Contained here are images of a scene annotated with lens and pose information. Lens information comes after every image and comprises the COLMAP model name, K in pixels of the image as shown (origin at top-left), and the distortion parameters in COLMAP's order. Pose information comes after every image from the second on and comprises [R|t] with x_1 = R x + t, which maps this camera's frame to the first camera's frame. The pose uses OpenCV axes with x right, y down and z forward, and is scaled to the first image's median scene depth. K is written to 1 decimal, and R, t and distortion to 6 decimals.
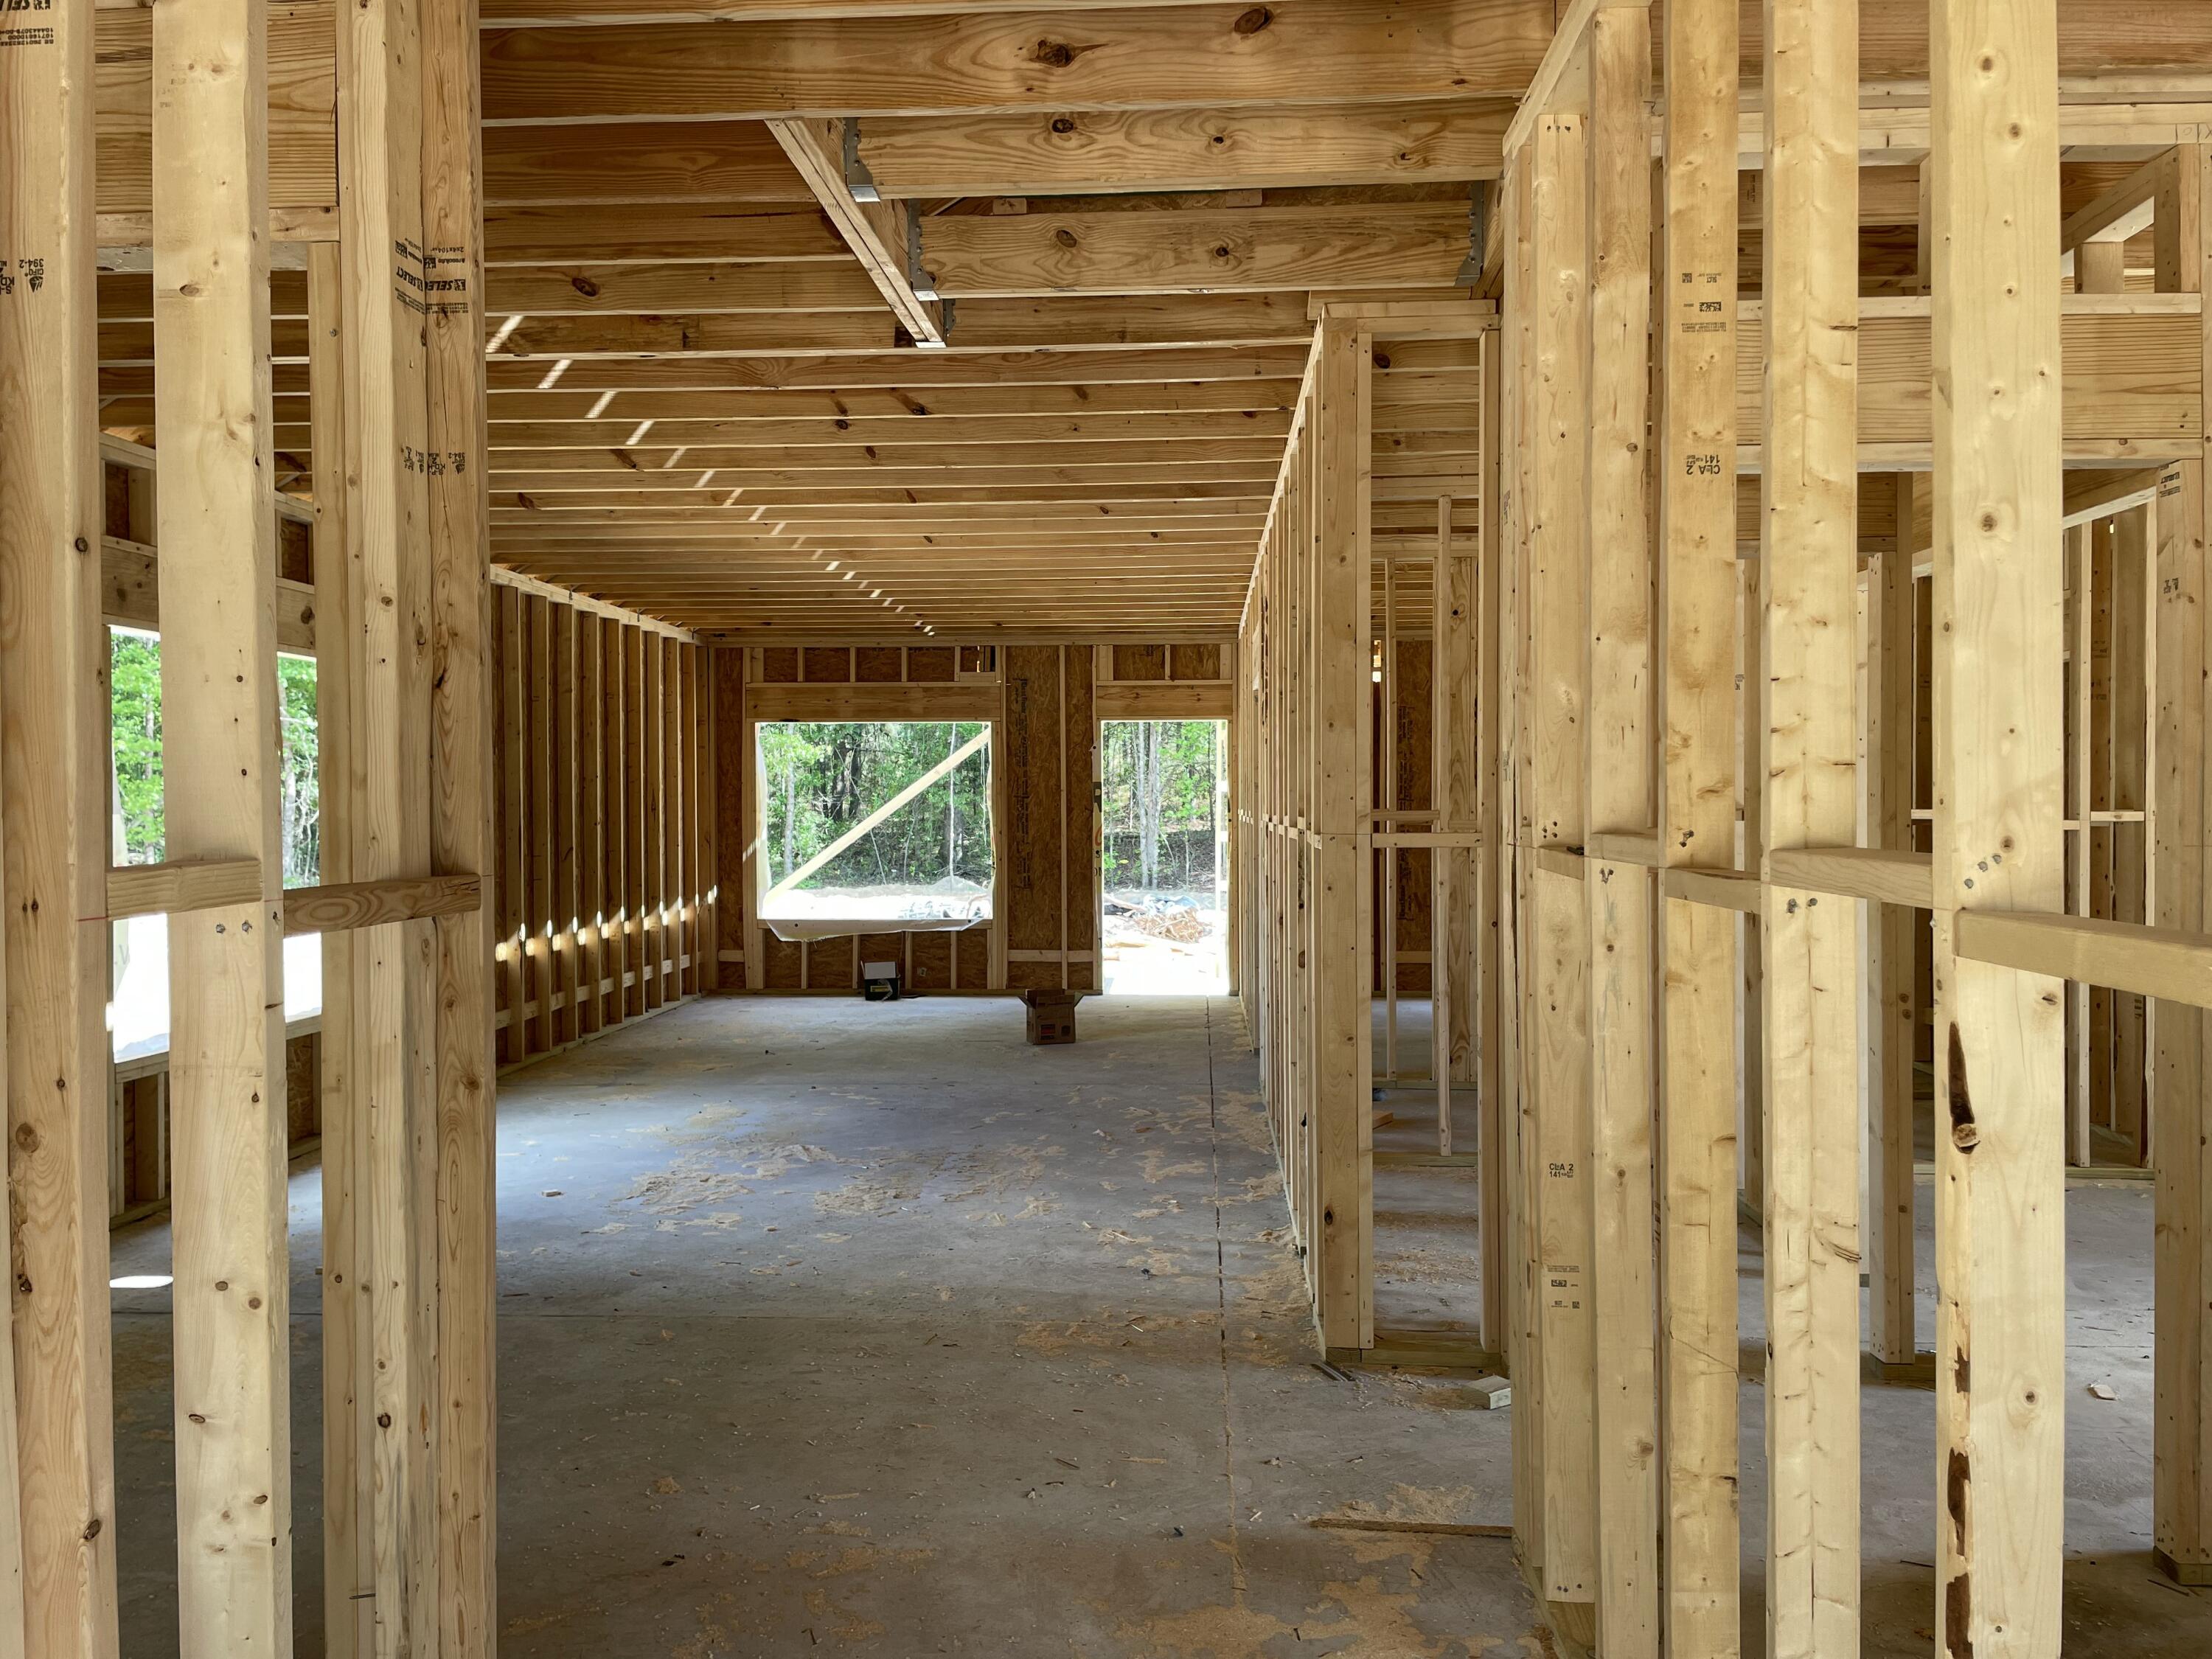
lens RADIAL K [[1700.6, 0, 1091.9], [0, 1700.6, 835.6], [0, 0, 1]] dist [0.039510, -0.028556]
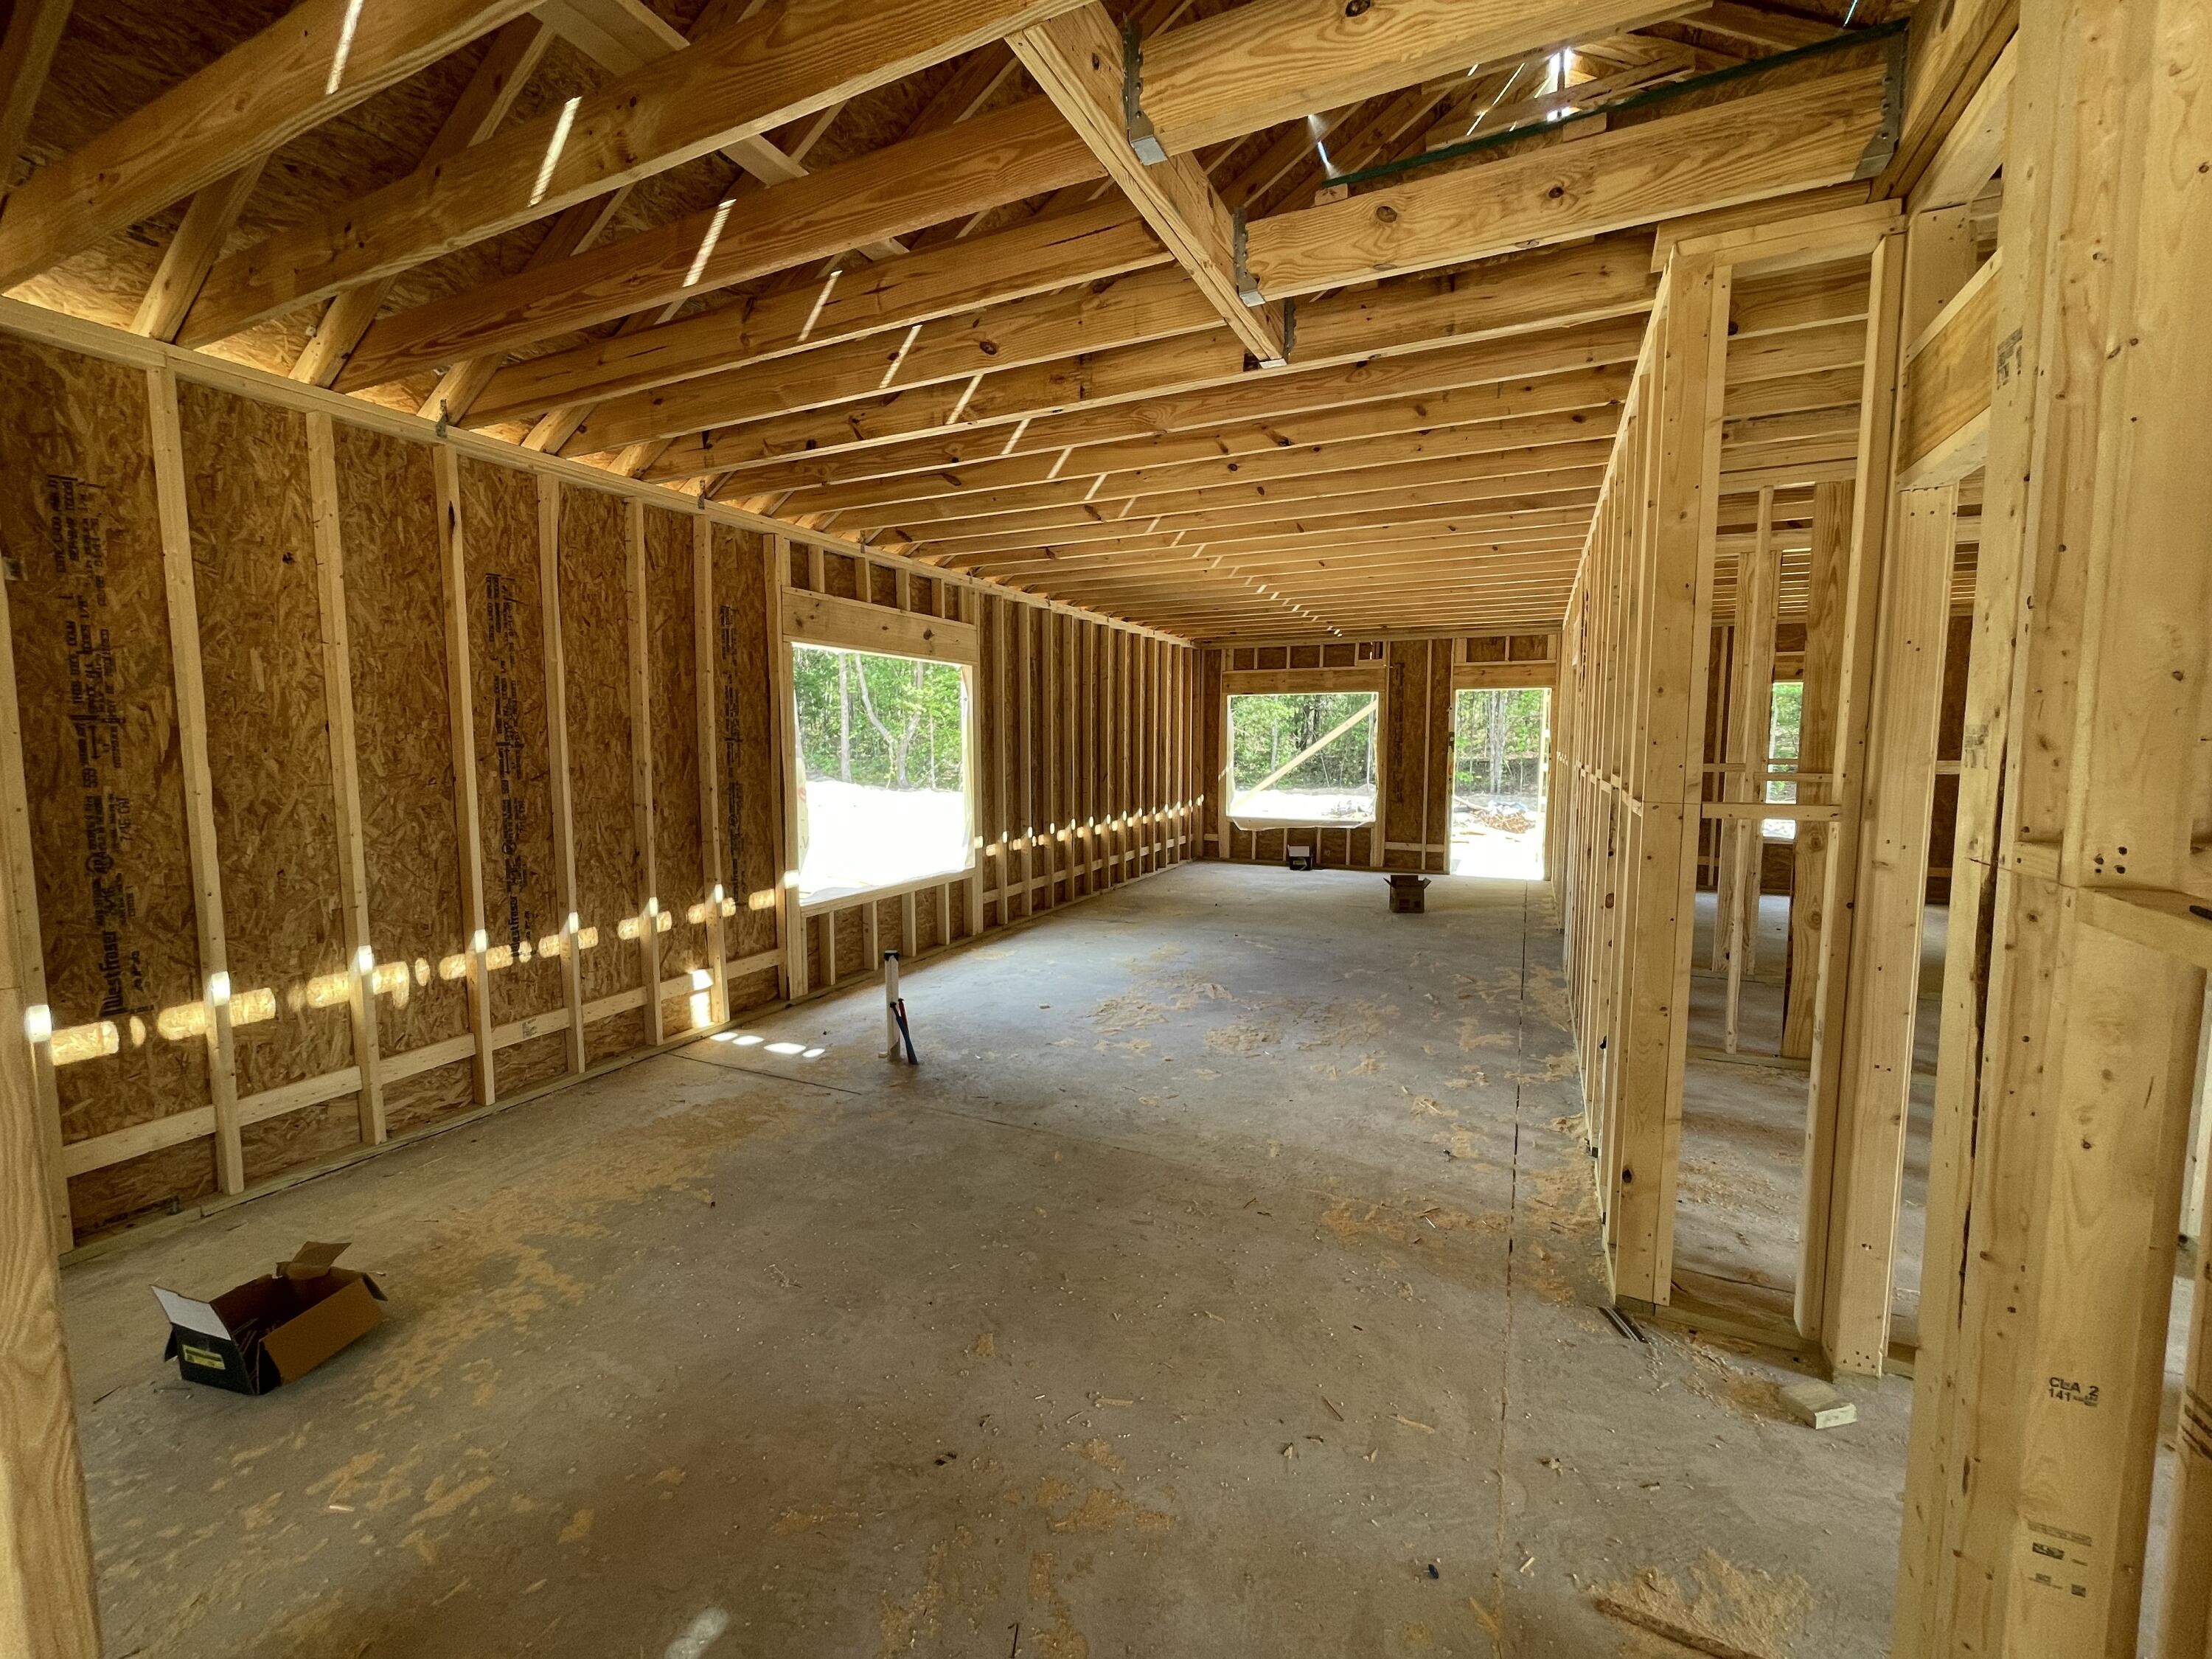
lens RADIAL K [[895.7, 0, 1104.5], [0, 895.7, 822.6], [0, 0, 1]] dist [-0.008470, 0.001497]
pose [[0.927641, 0.038045, -0.371529, 0.035229], [-0.009782, 0.996932, 0.077661, -0.023960], [0.373344, -0.068407, 0.925167, 0.368549]]
